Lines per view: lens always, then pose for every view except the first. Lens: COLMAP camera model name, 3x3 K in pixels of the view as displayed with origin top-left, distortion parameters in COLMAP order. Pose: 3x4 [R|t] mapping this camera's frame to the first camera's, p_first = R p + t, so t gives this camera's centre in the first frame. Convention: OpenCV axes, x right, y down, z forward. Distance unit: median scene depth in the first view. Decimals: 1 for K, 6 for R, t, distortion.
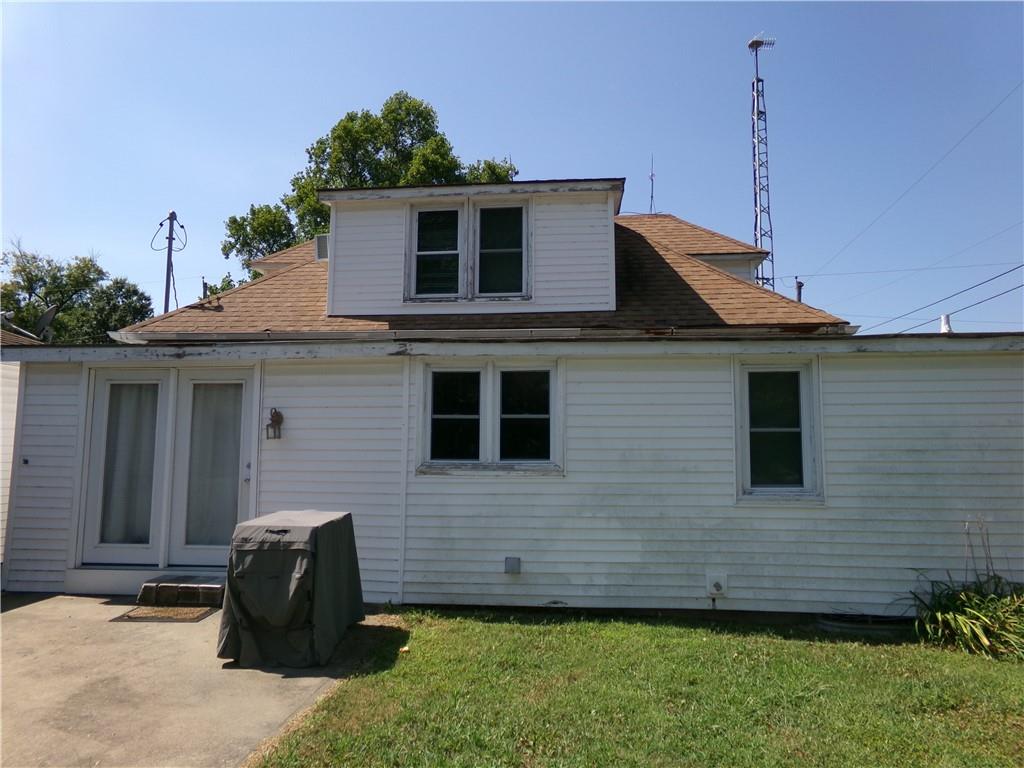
lens RADIAL K [[711.2, 0, 530.1], [0, 711.2, 383.6], [0, 0, 1]] dist [-0.006653, -0.002855]
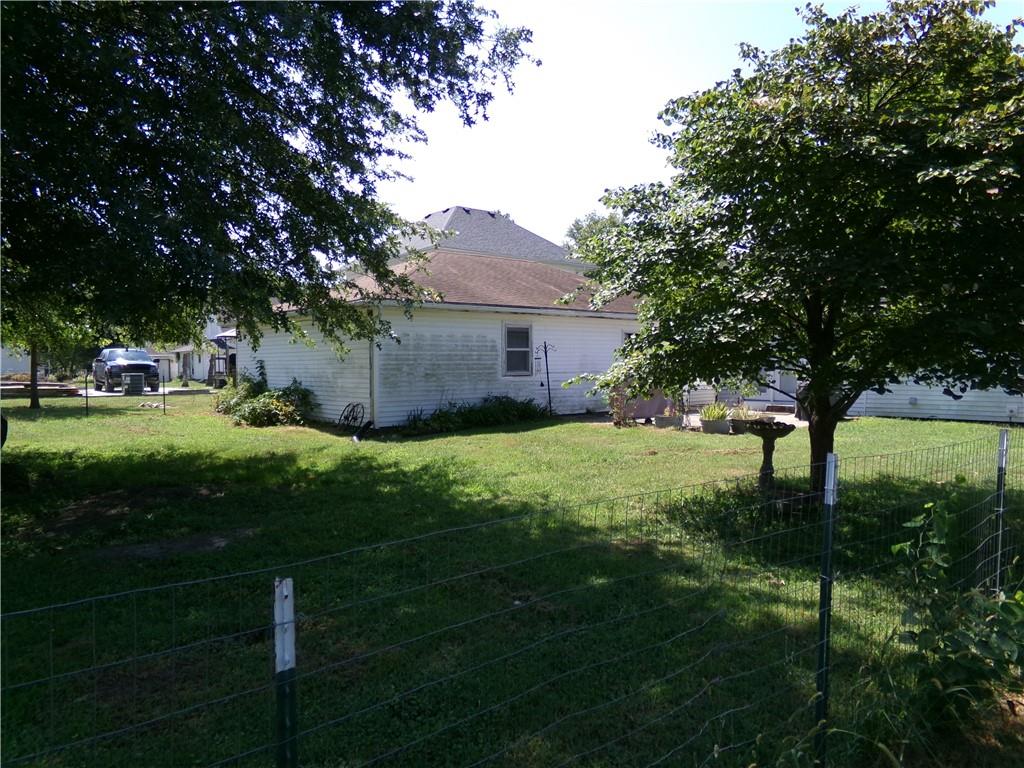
lens RADIAL K [[711.2, 0, 530.1], [0, 711.2, 383.6], [0, 0, 1]] dist [-0.006653, -0.002855]
pose [[0.710779, 0.000043, -0.703415, 0.553842], [0.084344, 0.992780, 0.085289, -0.084358], [0.698340, -0.119951, 0.705644, -1.176105]]
